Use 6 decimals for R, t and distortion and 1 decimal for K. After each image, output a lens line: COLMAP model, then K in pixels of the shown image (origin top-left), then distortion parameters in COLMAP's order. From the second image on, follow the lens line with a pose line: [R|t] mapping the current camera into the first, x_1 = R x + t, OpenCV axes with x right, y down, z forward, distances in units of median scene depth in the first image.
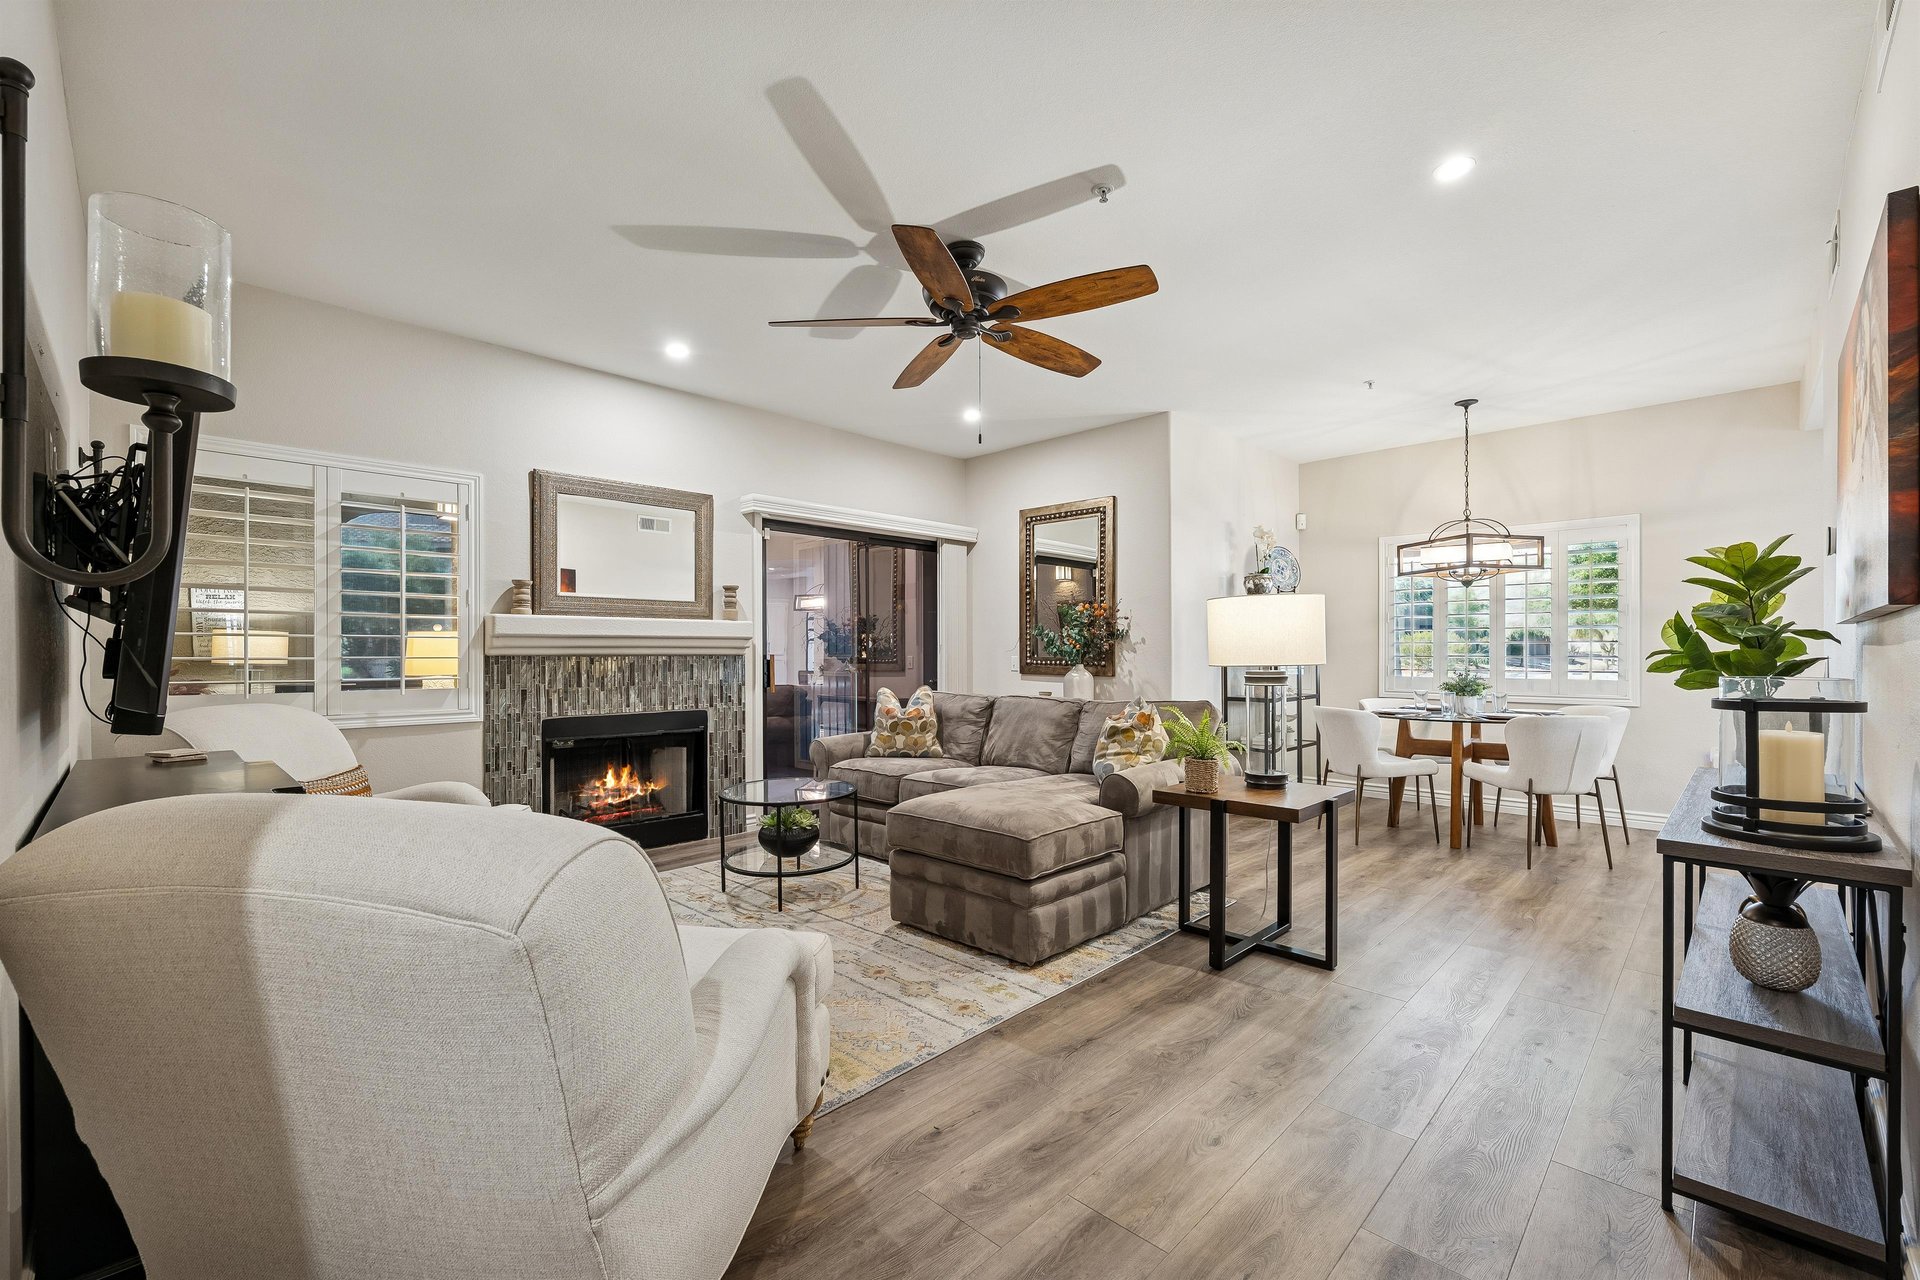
lens RADIAL K [[833.0, 0, 929.2], [0, 833.0, 646.4], [0, 0, 1]] dist [-0.015877, 0.000228]
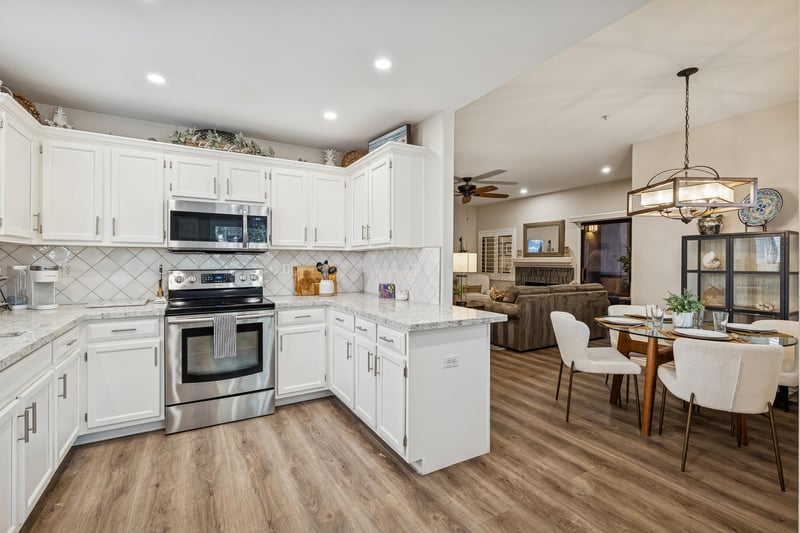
lens RADIAL K [[347.1, 0, 399.9], [0, 347.1, 262.8], [0, 0, 1]] dist [-0.015877, 0.000228]
pose [[-0.266123, 0.001224, -0.963938, 1.422698], [-0.002160, 0.999996, 0.001866, -0.013112], [0.963937, 0.002579, -0.266119, 0.851262]]
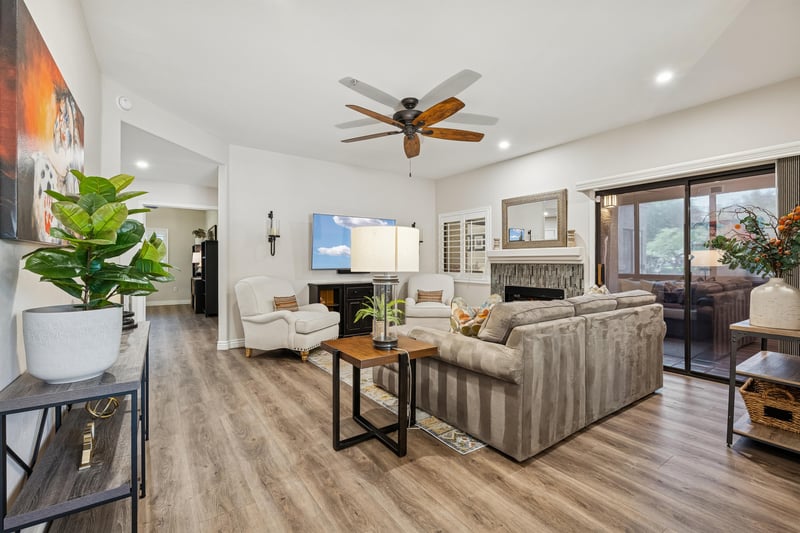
lens RADIAL K [[347.1, 0, 399.5], [0, 347.1, 262.3], [0, 0, 1]] dist [-0.015877, 0.000228]
pose [[-0.179644, 0.002172, -0.983729, 0.784847], [0.005432, 0.999985, 0.001216, 0.003428], [0.983717, -0.005126, -0.179653, 0.852982]]
